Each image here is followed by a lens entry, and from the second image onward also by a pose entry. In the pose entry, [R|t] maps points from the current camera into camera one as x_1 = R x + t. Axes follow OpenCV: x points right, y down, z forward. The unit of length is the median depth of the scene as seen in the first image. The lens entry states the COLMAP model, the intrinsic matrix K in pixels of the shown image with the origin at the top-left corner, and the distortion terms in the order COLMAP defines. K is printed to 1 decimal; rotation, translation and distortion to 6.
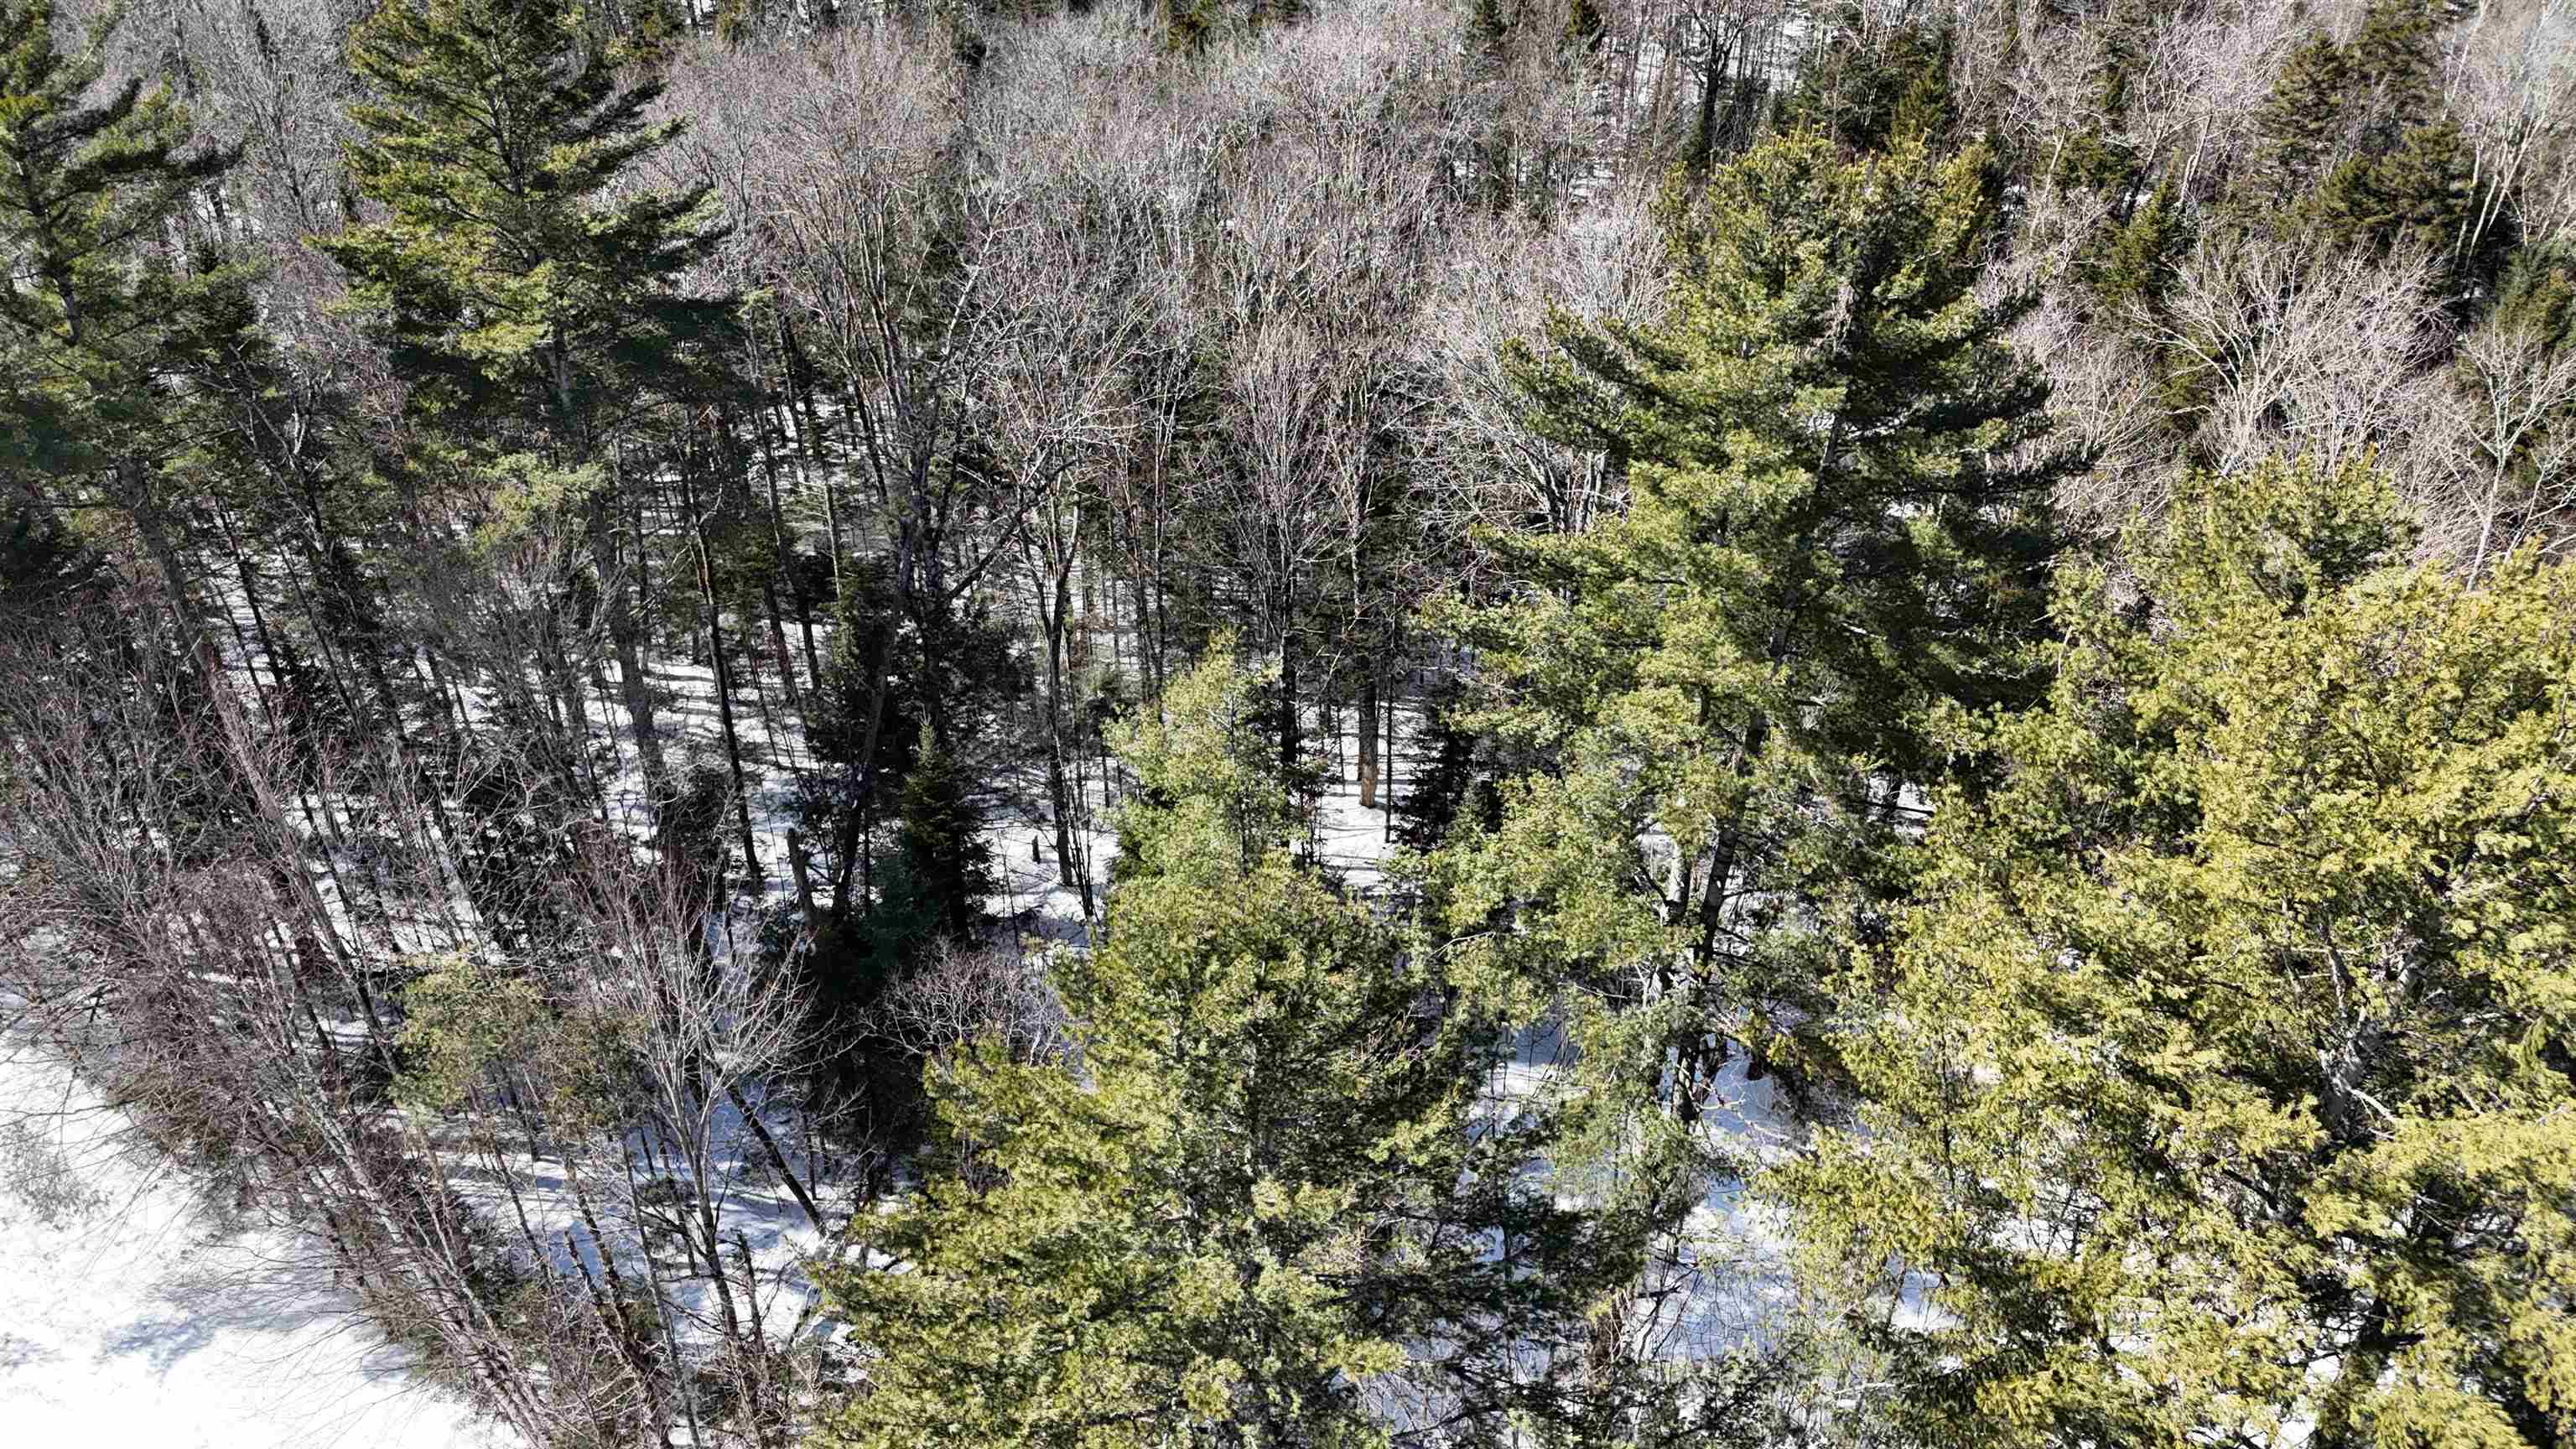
lens RADIAL K [[1894.1, 0, 1294.6], [0, 1894.1, 722.7], [0, 0, 1]] dist [0.084308, -0.079604]
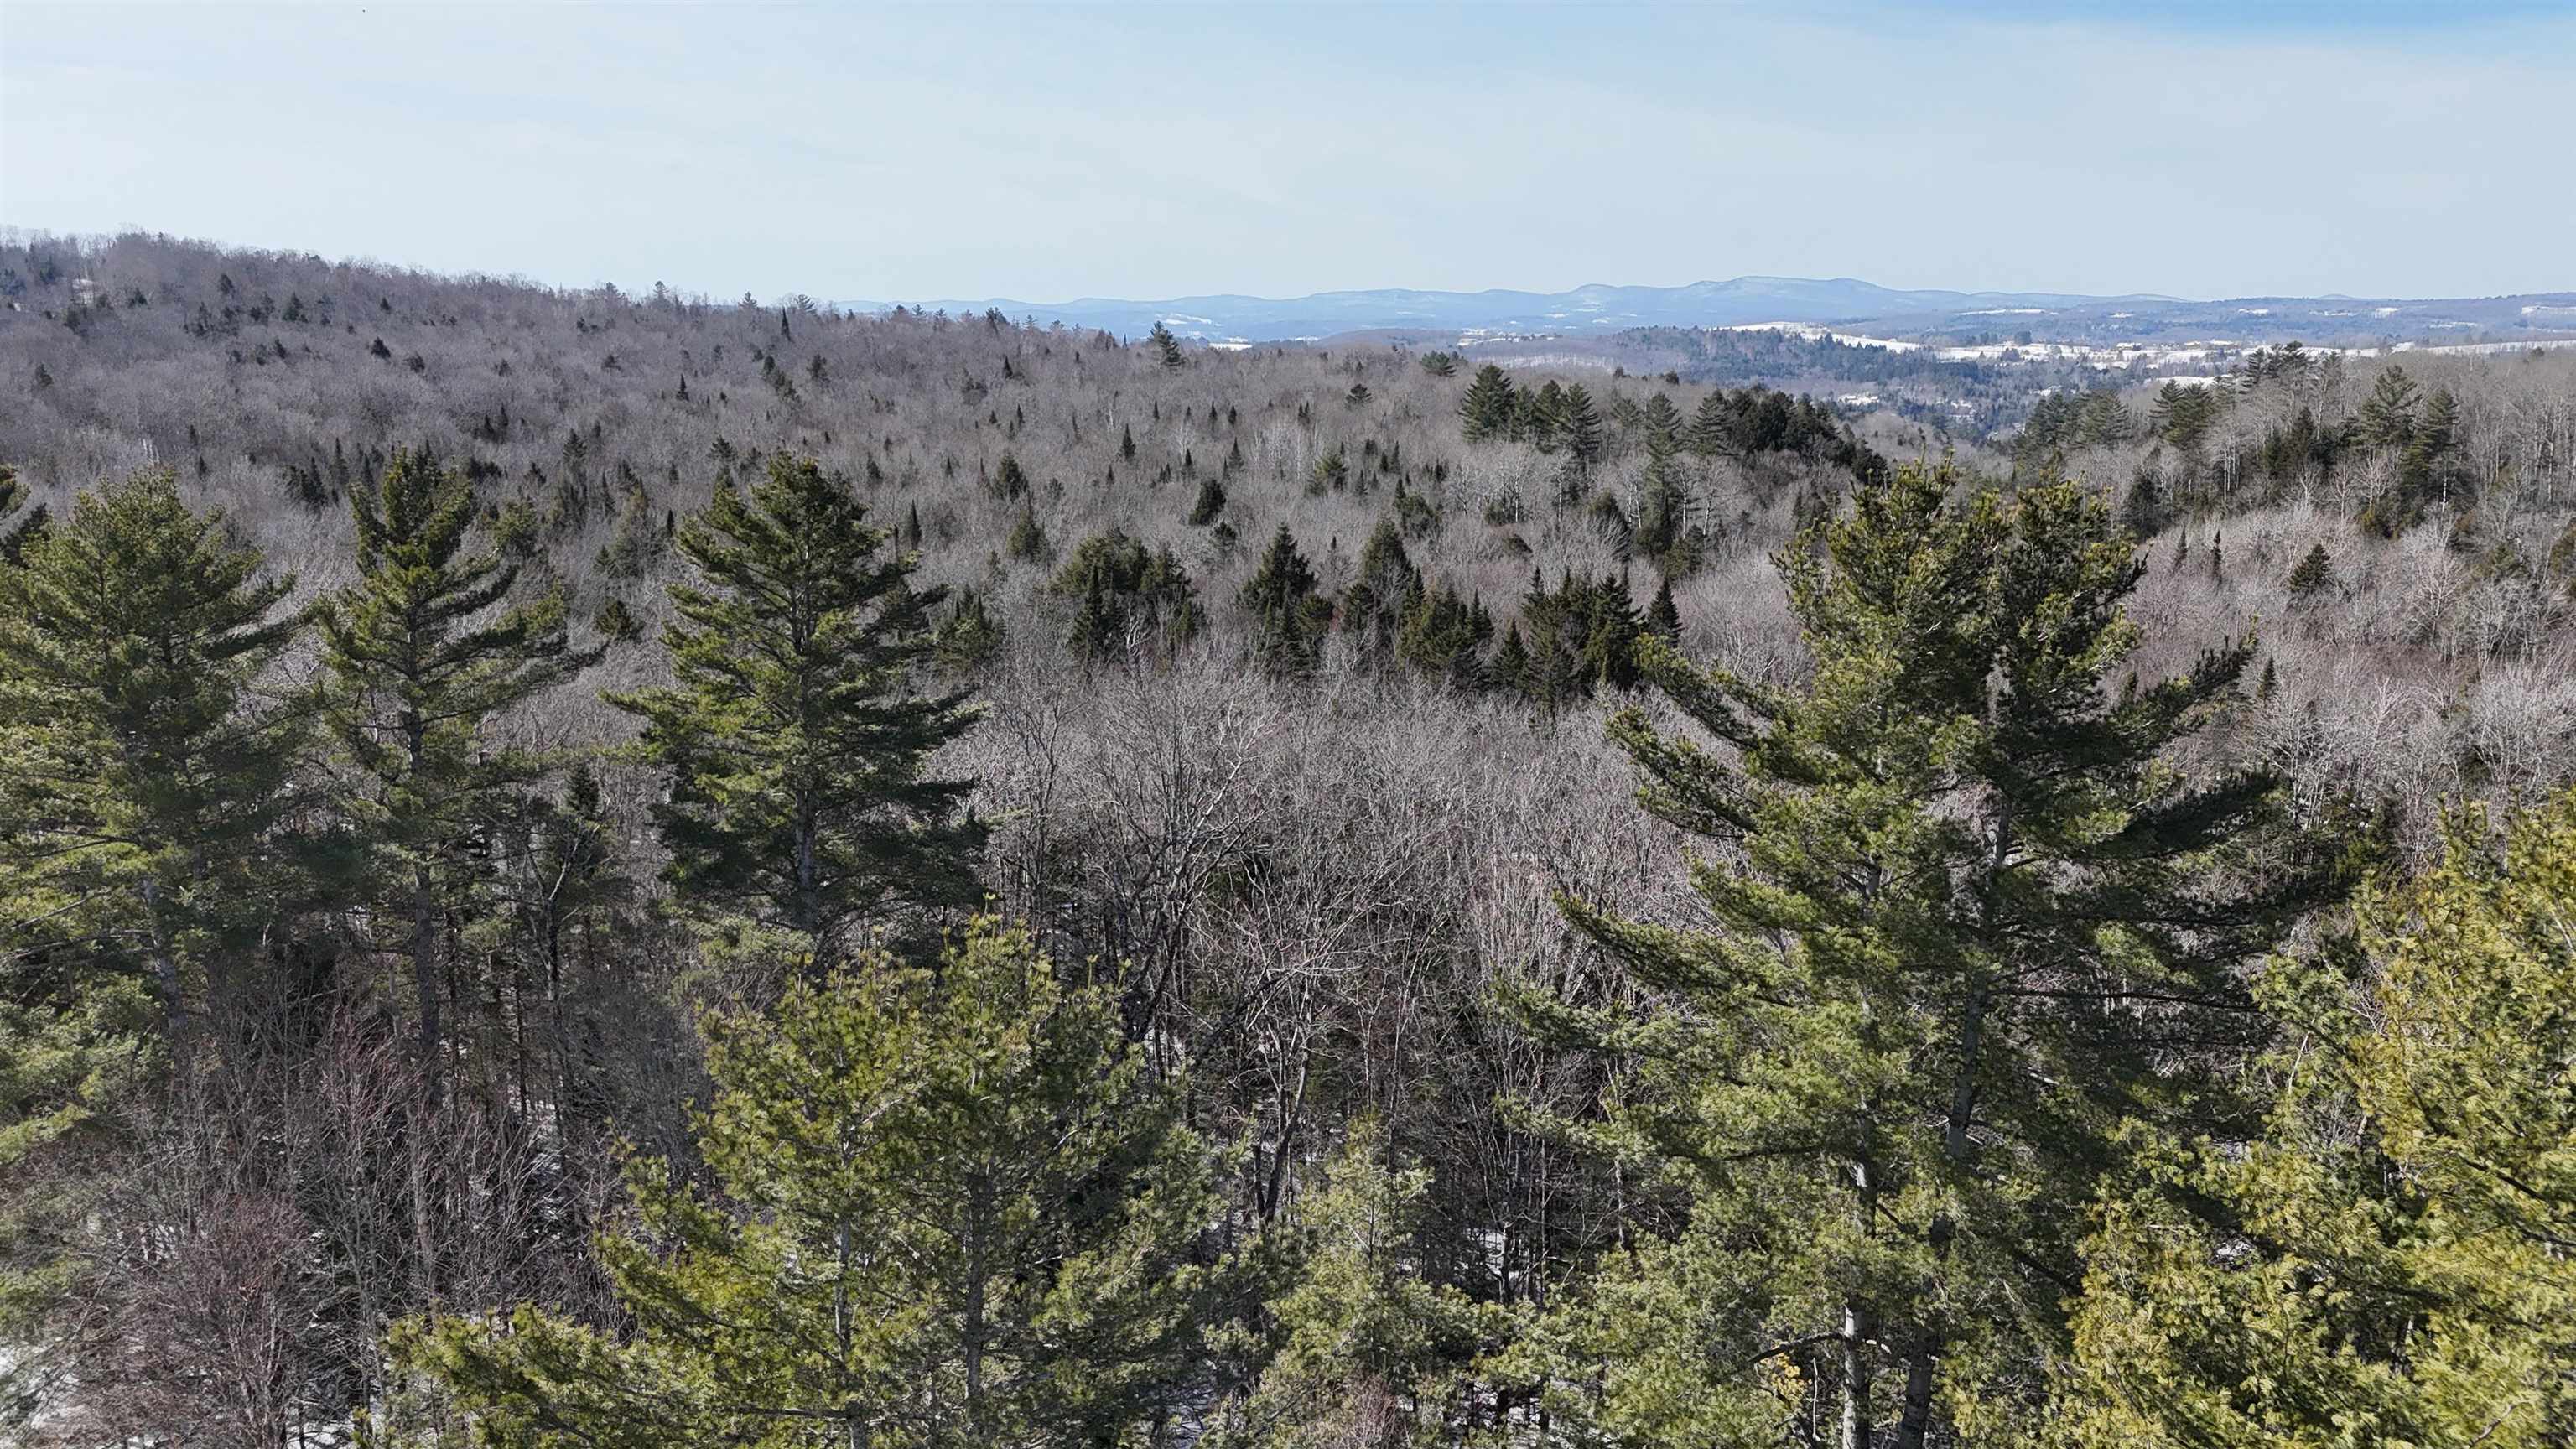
lens RADIAL K [[1894.1, 0, 1293.8], [0, 1894.1, 717.7], [0, 0, 1]] dist [0.084308, -0.079604]
pose [[0.969128, 0.055263, -0.240284, 0.128036], [-0.147897, 0.910055, -0.387203, 0.123721], [0.197274, 0.410787, 0.890133, 0.123658]]
